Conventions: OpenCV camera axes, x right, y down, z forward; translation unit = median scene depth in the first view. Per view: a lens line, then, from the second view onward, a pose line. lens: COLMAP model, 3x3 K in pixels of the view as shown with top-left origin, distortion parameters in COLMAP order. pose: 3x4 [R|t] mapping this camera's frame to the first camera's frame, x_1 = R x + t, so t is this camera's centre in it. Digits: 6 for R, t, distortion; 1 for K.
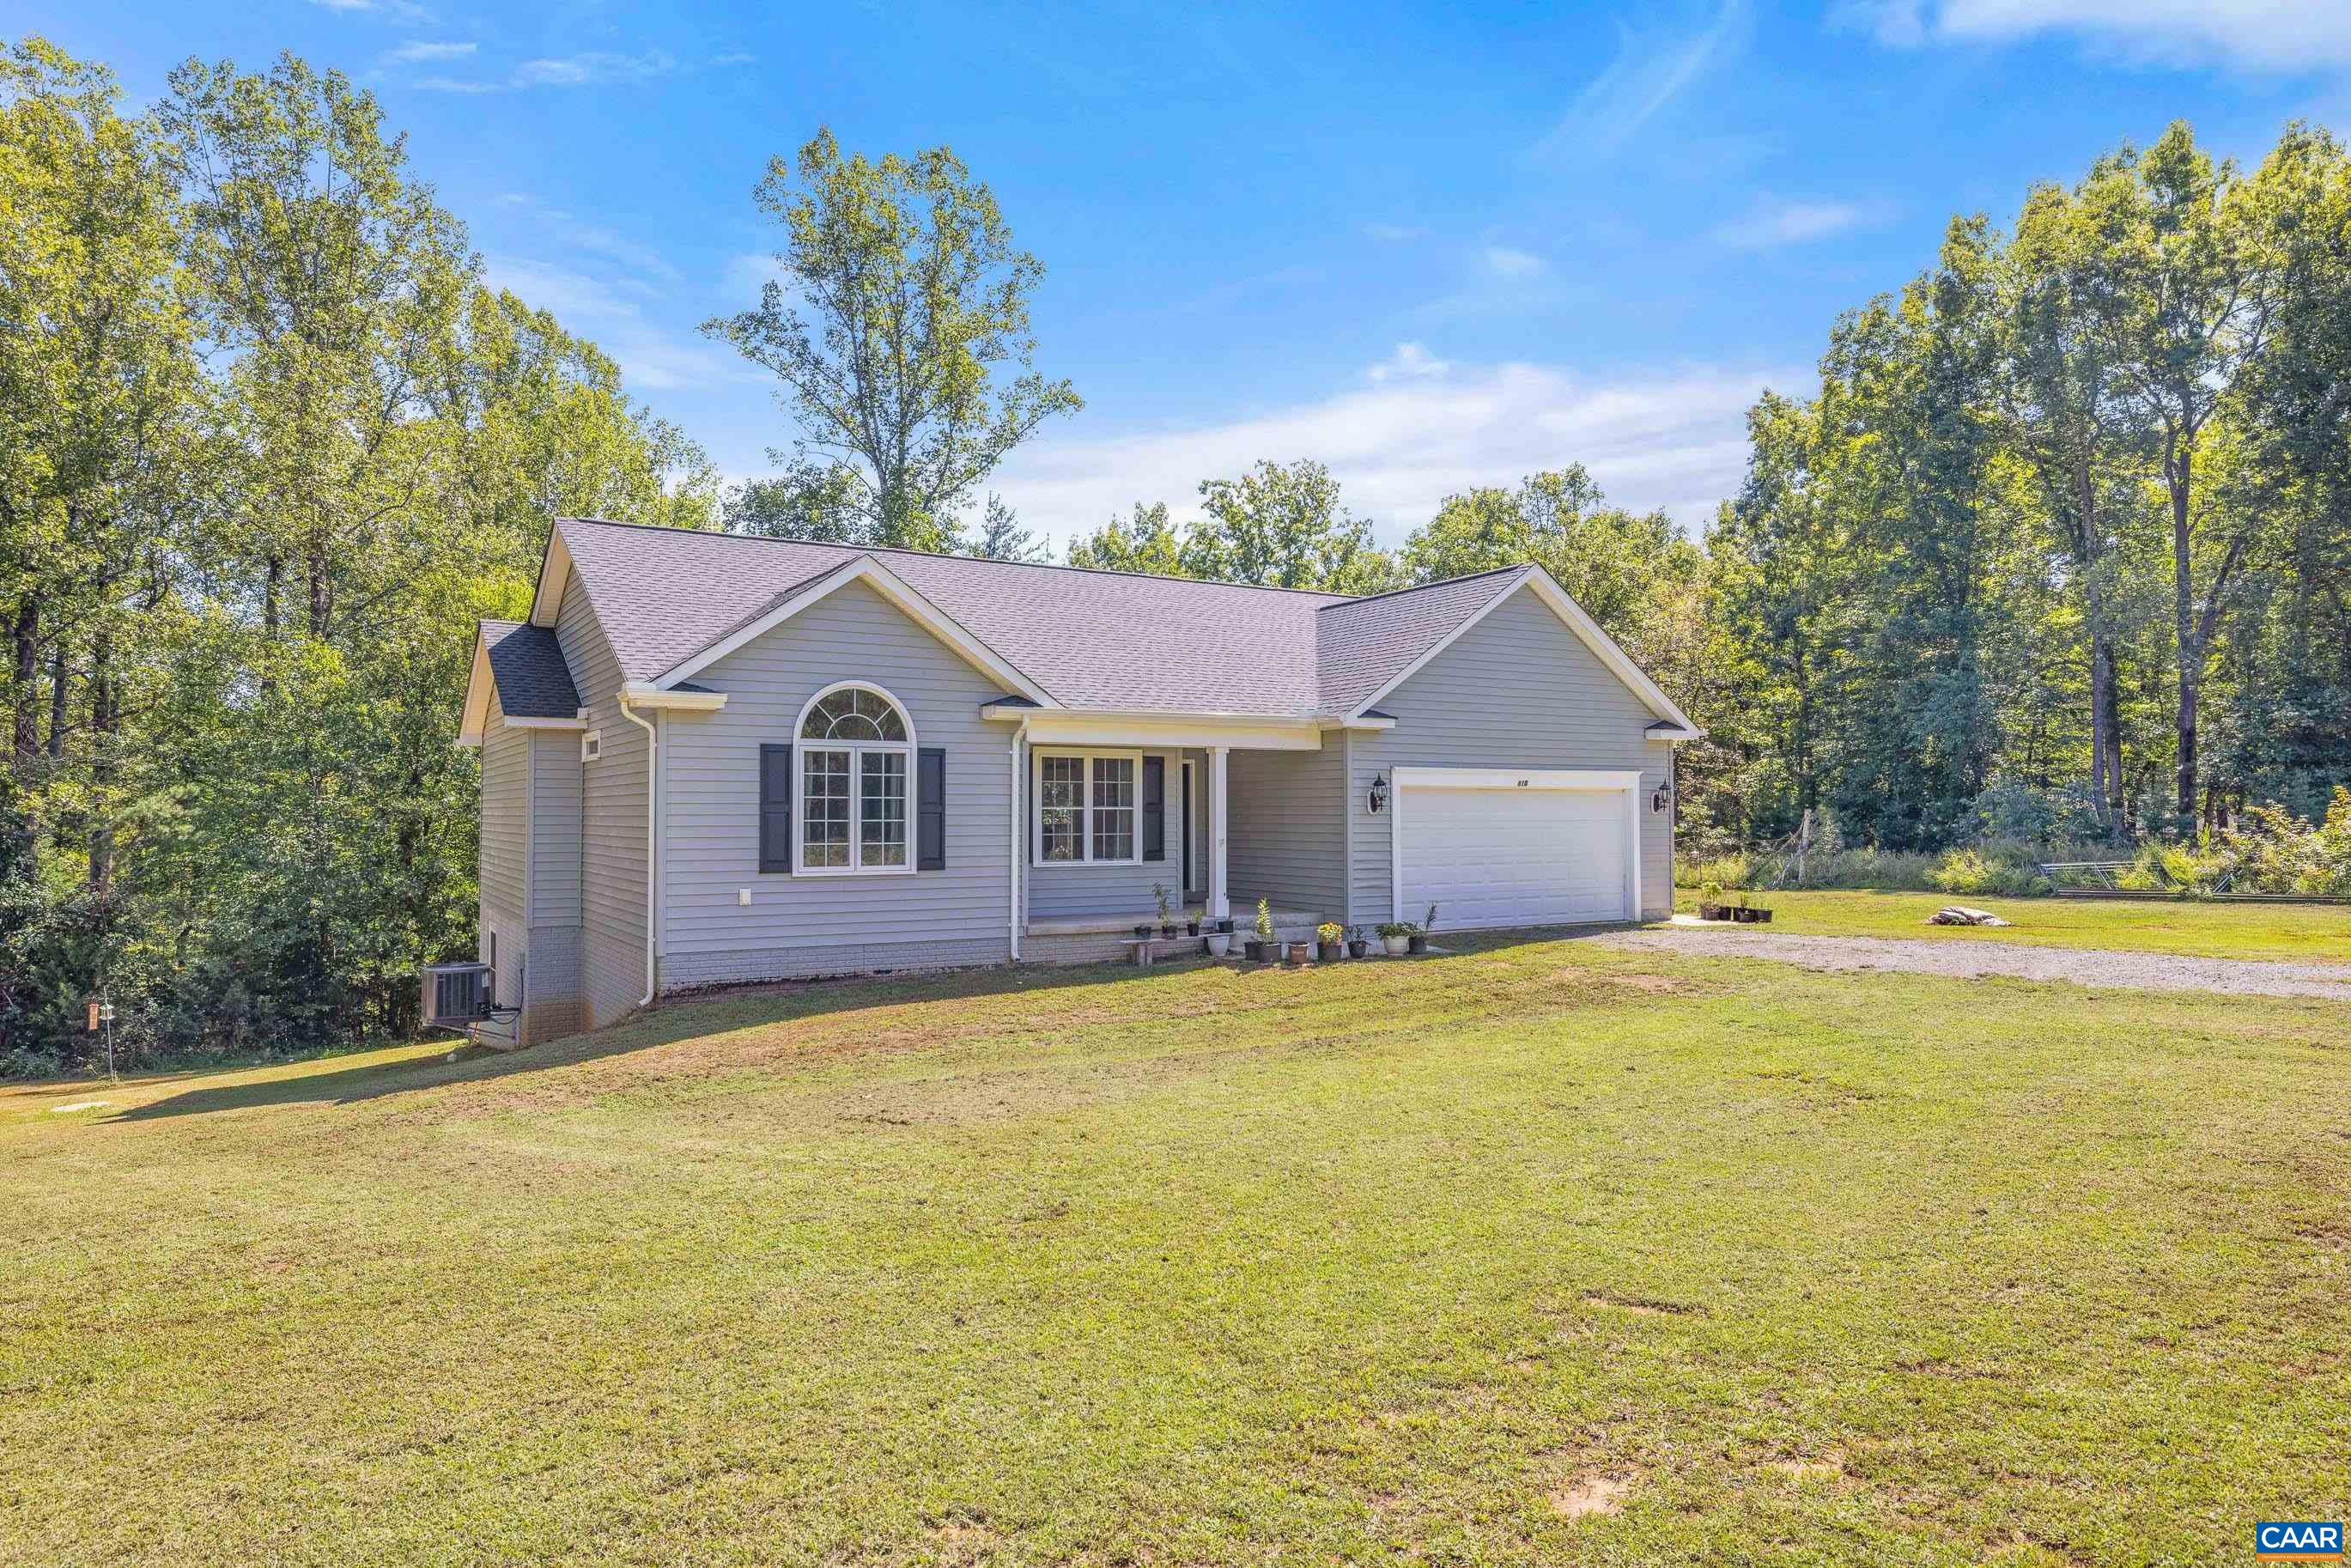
lens RADIAL K [[1304.8, 0, 1175.5], [0, 1304.8, 784.0], [0, 0, 1]] dist [-0.003474, -0.000484]
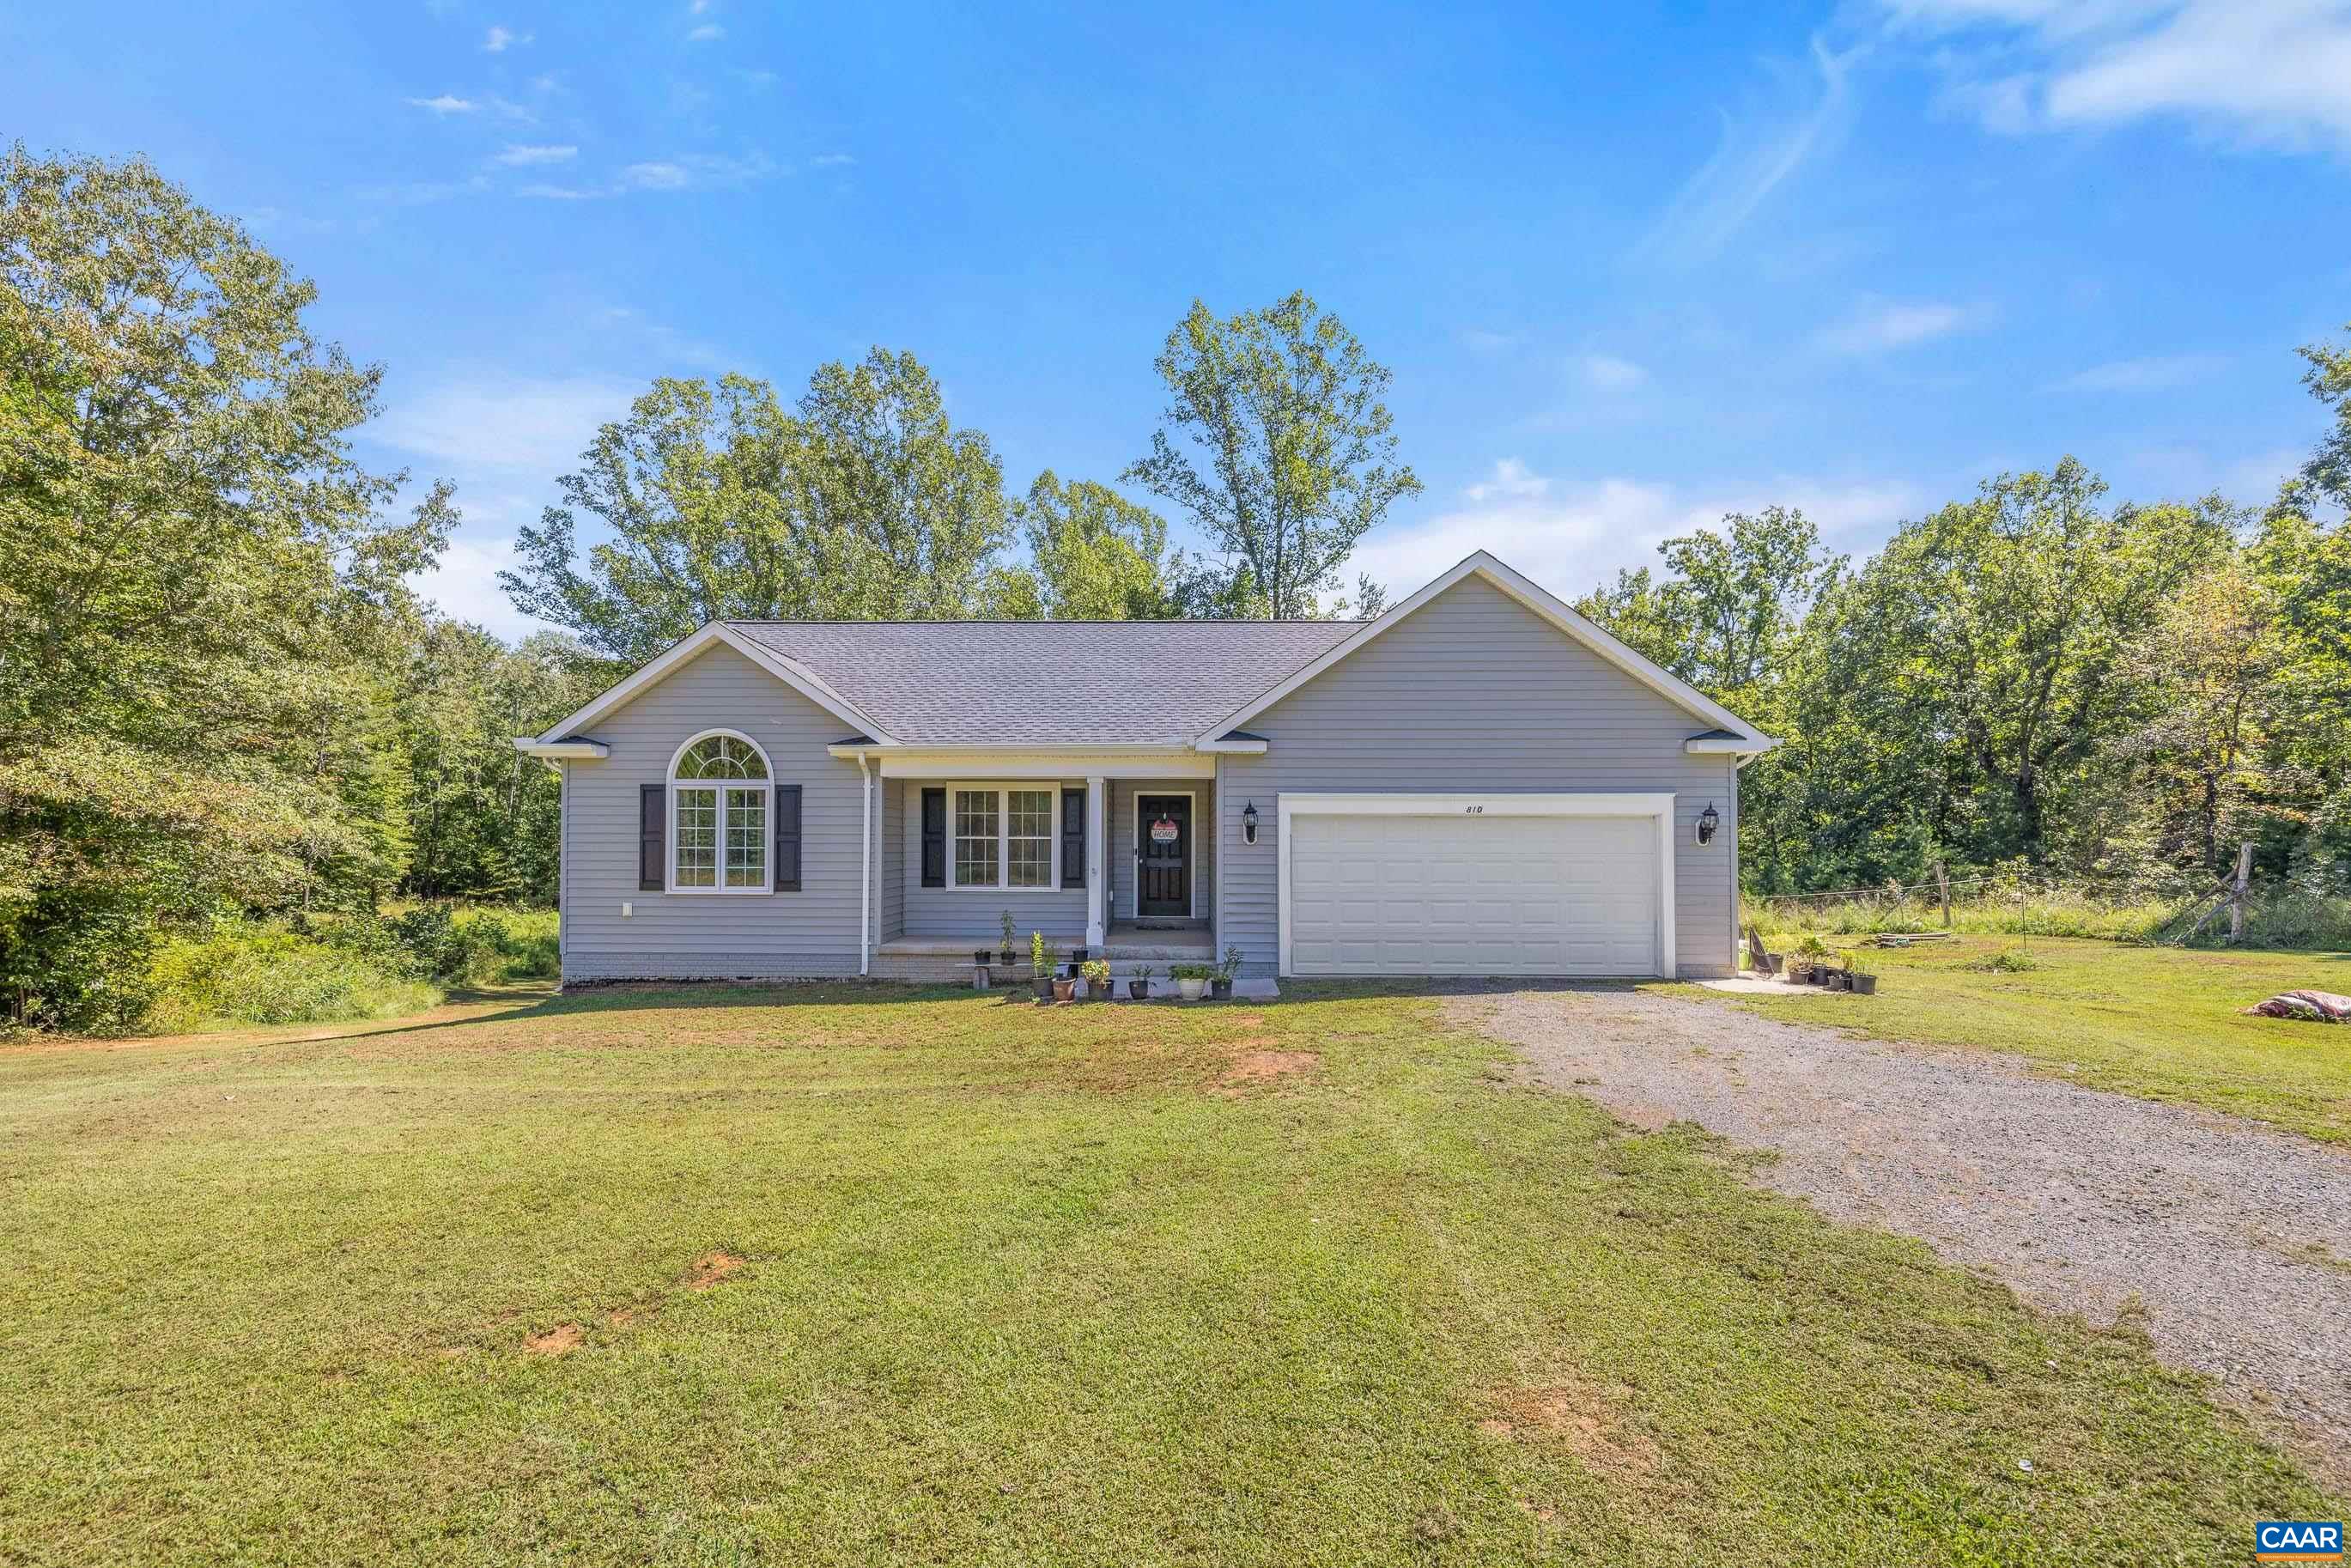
lens RADIAL K [[991.7, 0, 1177.3], [0, 991.7, 816.5], [0, 0, 1]] dist [0.003984, 0.000242]
pose [[0.862327, -0.009613, -0.506260, 0.507598], [0.007879, 0.999953, -0.005567, 0.007214], [0.506290, 0.000812, 0.862363, 0.393275]]
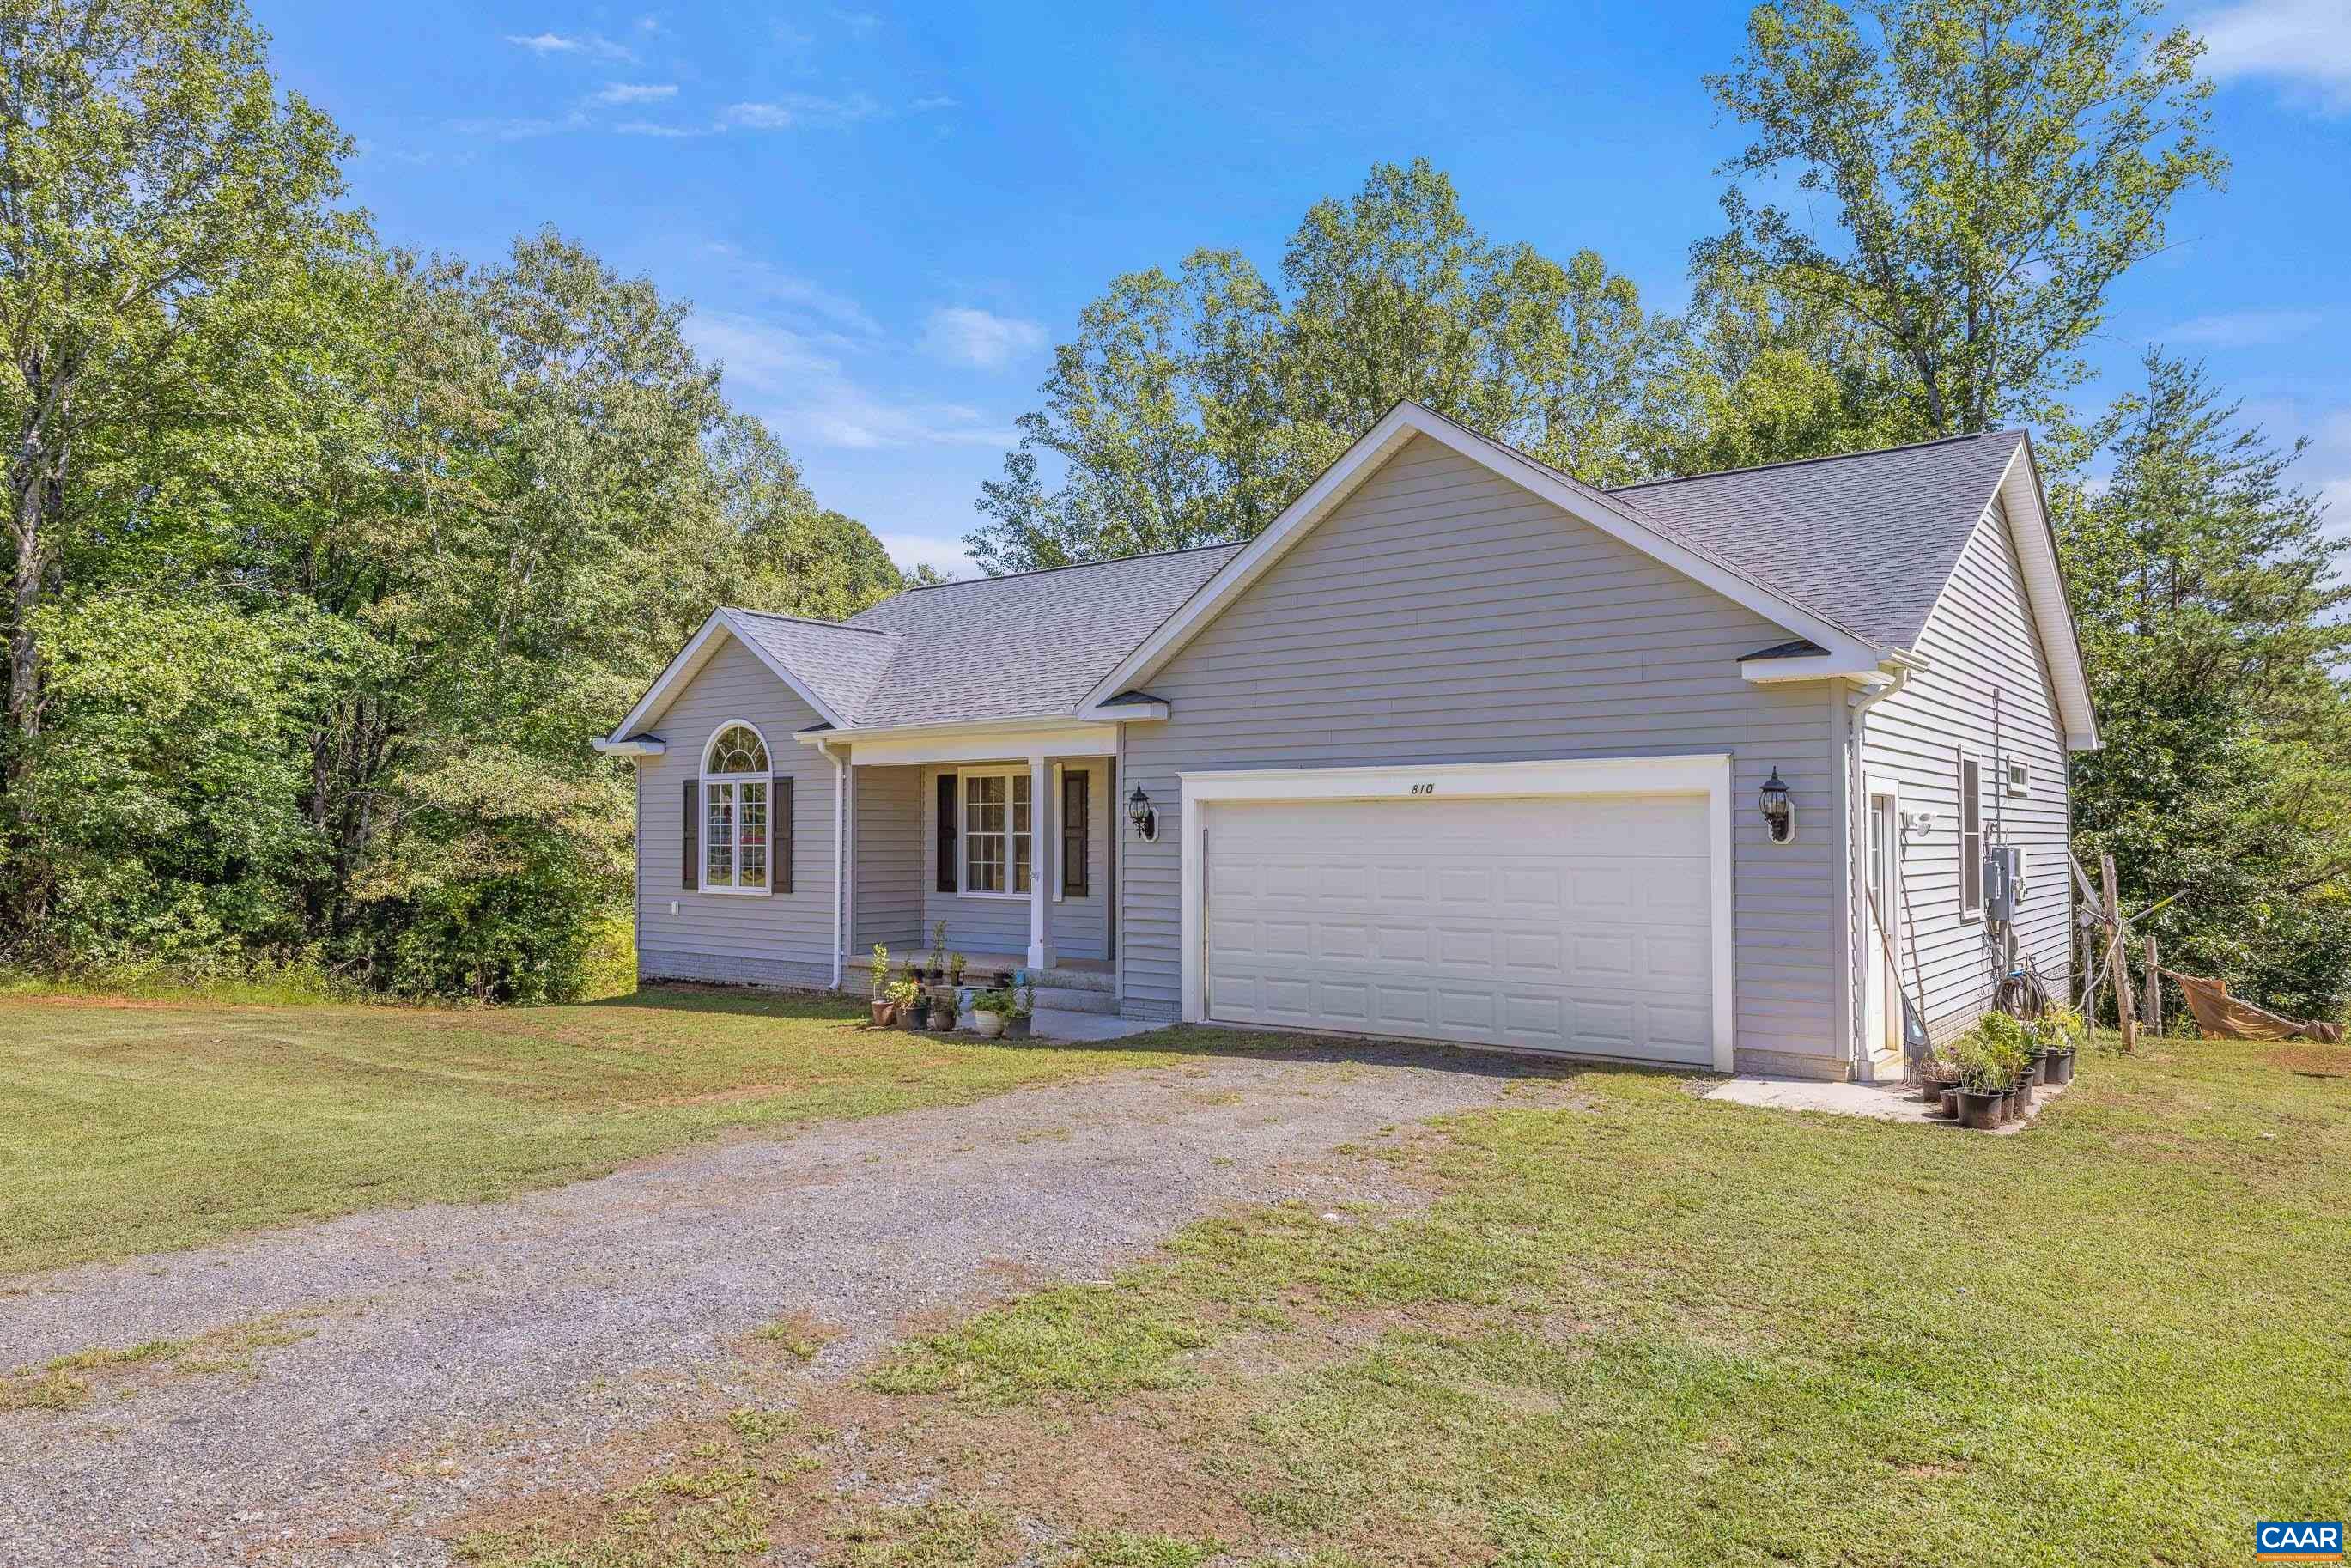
lens RADIAL K [[1477.5, 0, 1175.5], [0, 1477.5, 784.0], [0, 0, 1]] dist [-0.026608, -0.000348]
pose [[0.405038, -0.030956, -0.913776, 0.952219], [0.019930, 0.999488, -0.025026, 0.013281], [0.914083, -0.008075, 0.405447, 0.750779]]
